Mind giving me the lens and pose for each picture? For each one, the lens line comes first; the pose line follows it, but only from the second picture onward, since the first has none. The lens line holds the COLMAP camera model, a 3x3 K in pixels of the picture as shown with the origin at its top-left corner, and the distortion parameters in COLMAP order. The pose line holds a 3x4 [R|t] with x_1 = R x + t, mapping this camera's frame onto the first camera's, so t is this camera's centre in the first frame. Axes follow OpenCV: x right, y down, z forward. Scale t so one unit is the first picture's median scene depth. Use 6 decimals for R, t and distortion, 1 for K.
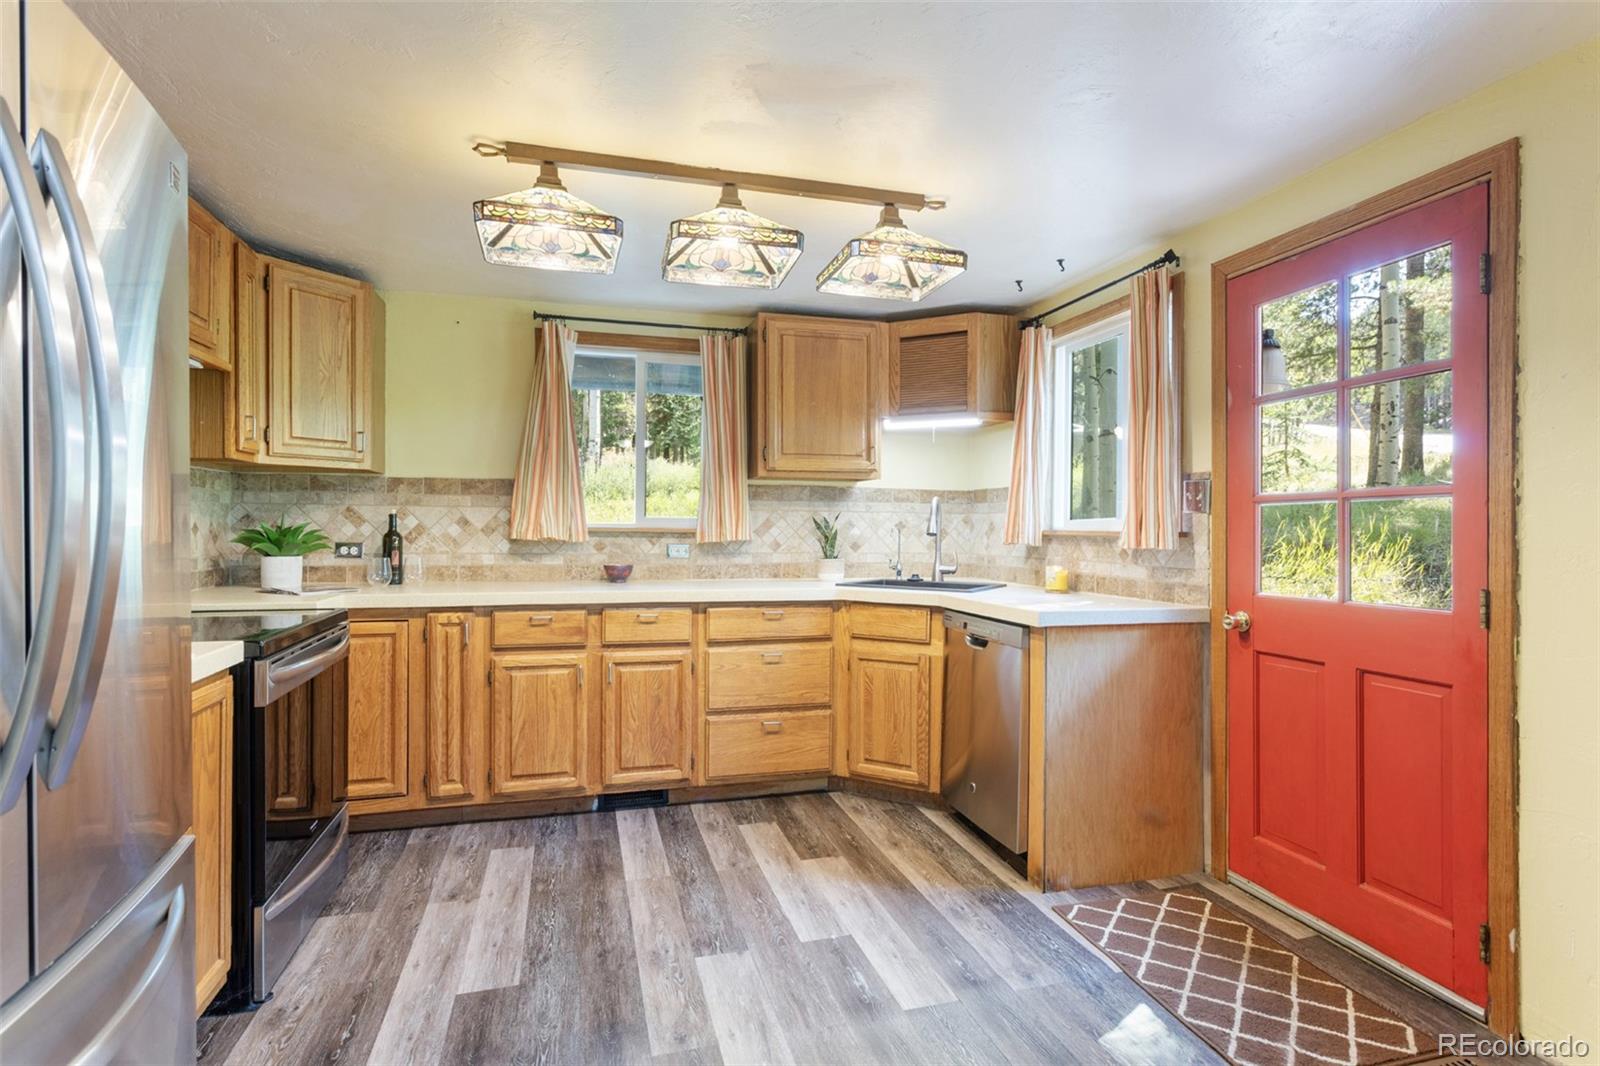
lens RADIAL K [[790.4, 0, 799.5], [0, 790.4, 524.9], [0, 0, 1]] dist [-0.004222, 0.001848]
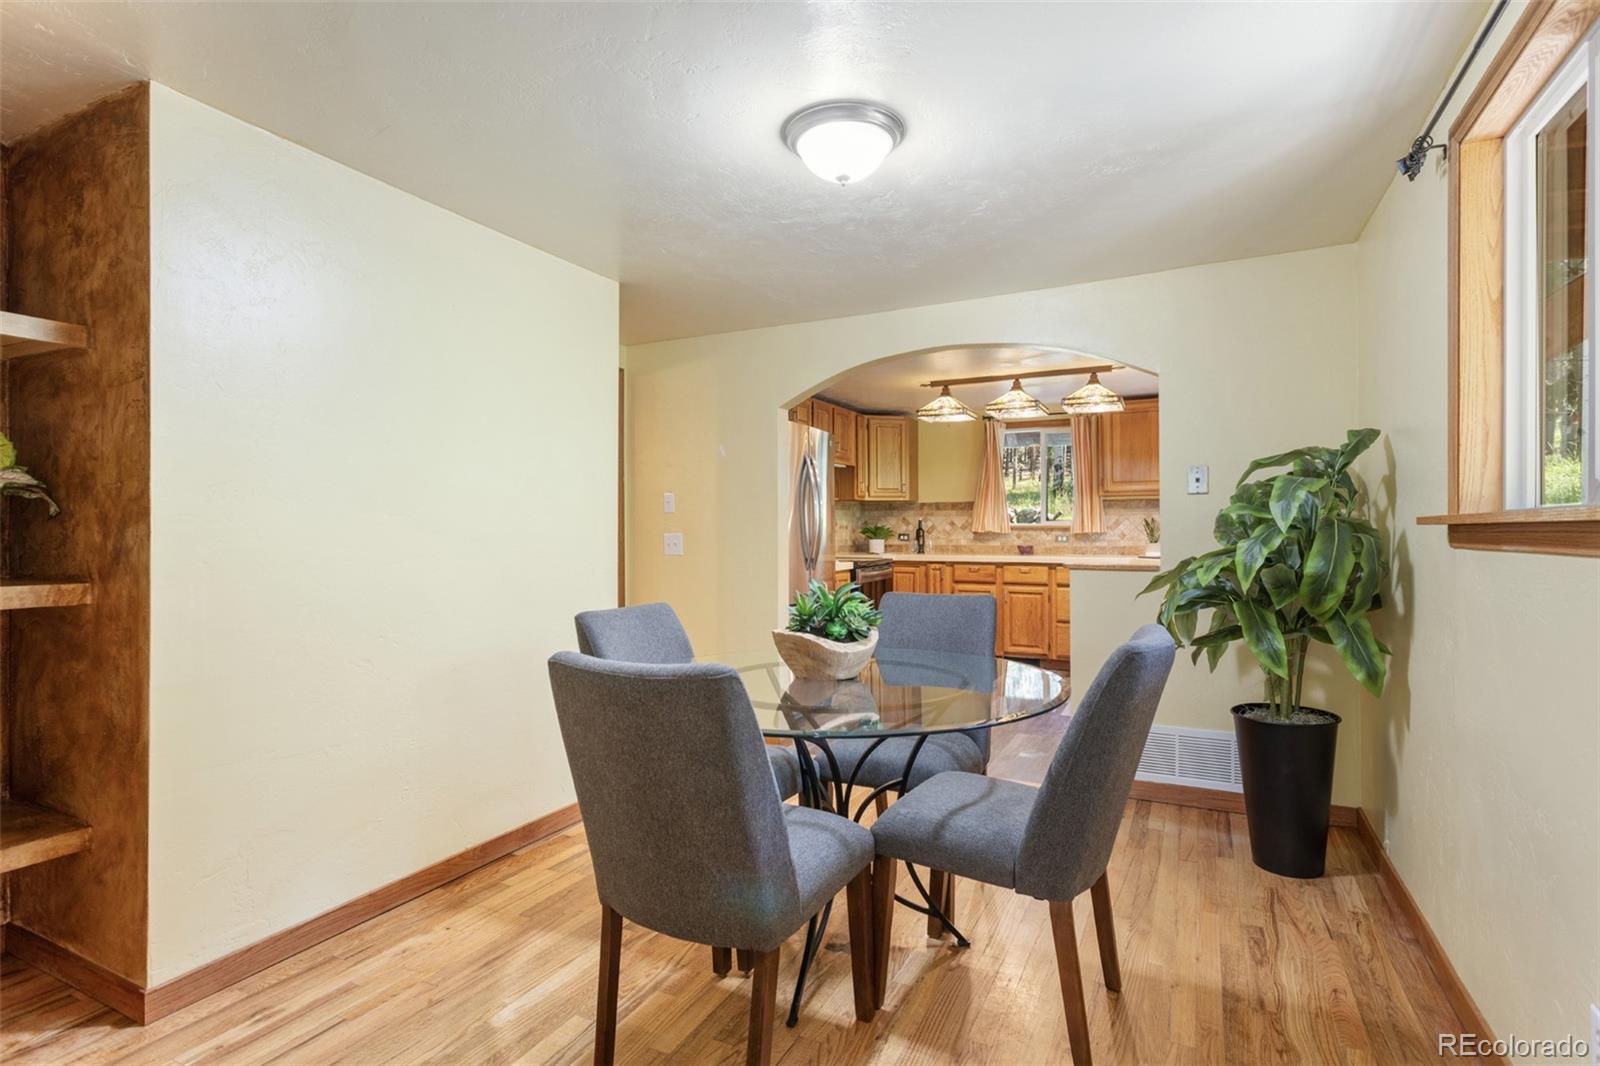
lens RADIAL K [[790.4, 0, 809.3], [0, 790.4, 536.8], [0, 0, 1]] dist [-0.004222, 0.001848]
pose [[0.745125, -0.001969, -0.666922, 0.732378], [0.007956, 0.999951, 0.005936, 0.016963], [0.666877, -0.009729, 0.745104, -0.845998]]
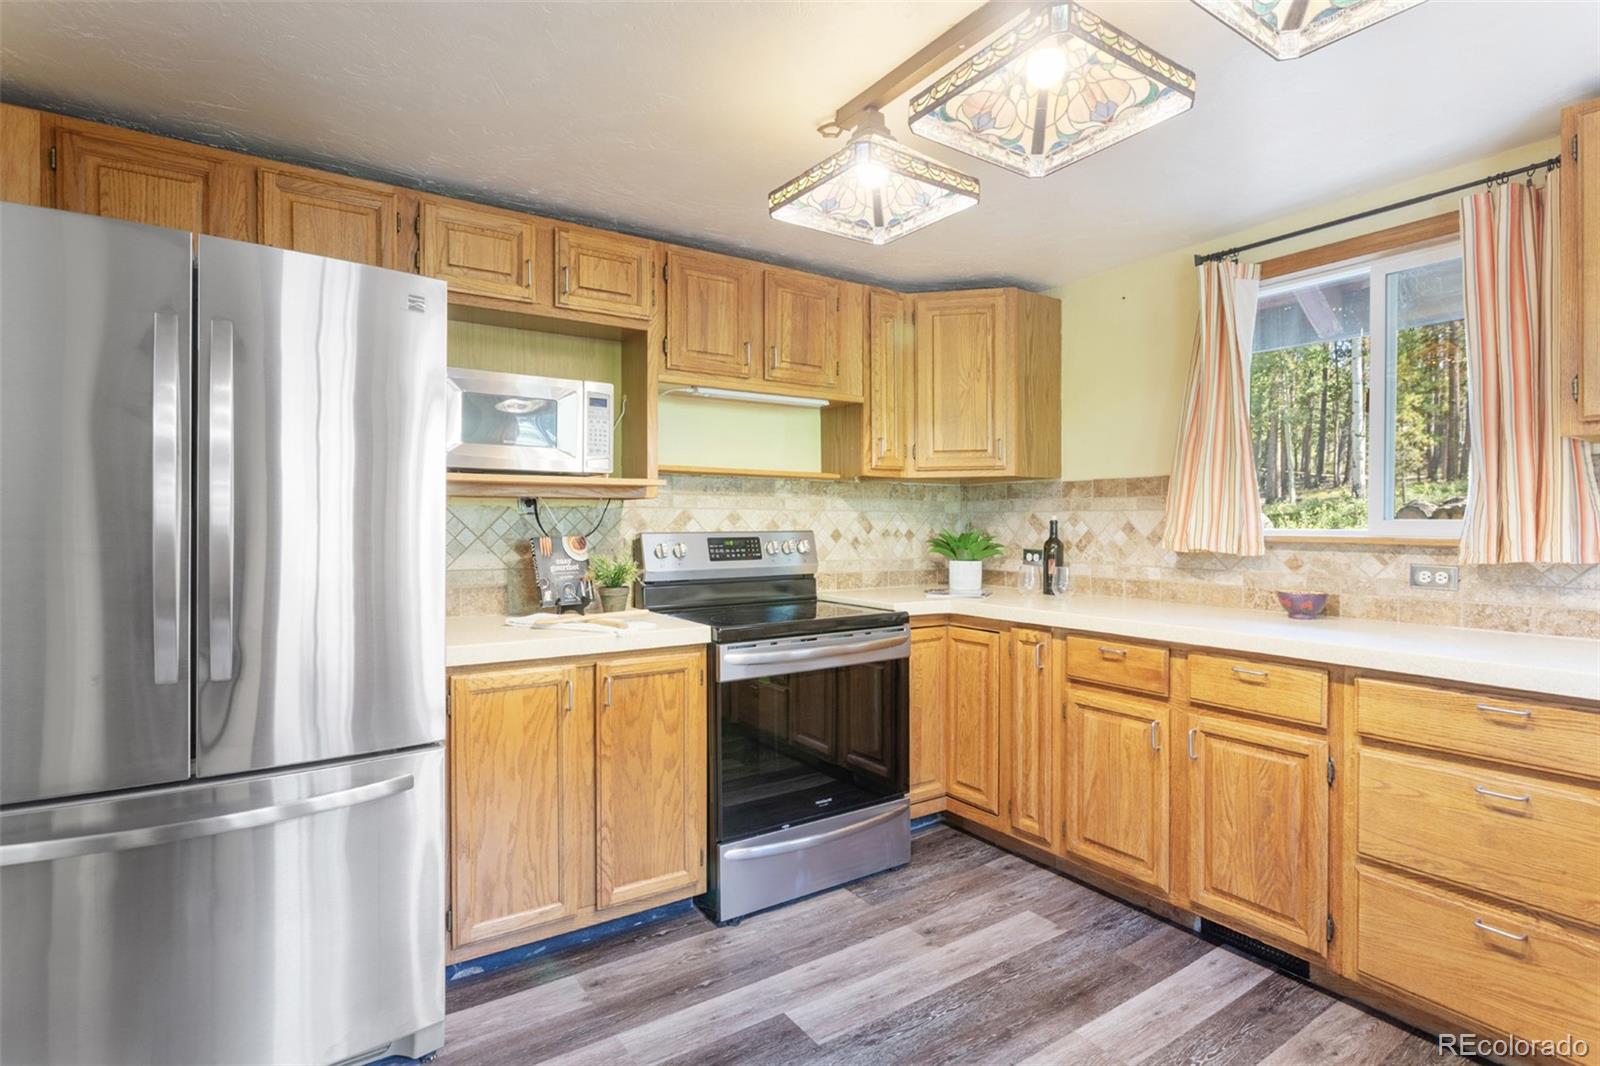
lens RADIAL K [[790.4, 0, 808.5], [0, 790.4, 528.6], [0, 0, 1]] dist [-0.004222, 0.001848]
pose [[0.314499, -0.001033, -0.949257, 0.314133], [0.000112, 0.999999, -0.001051, -0.003178], [0.949258, 0.000224, 0.314499, 0.447947]]
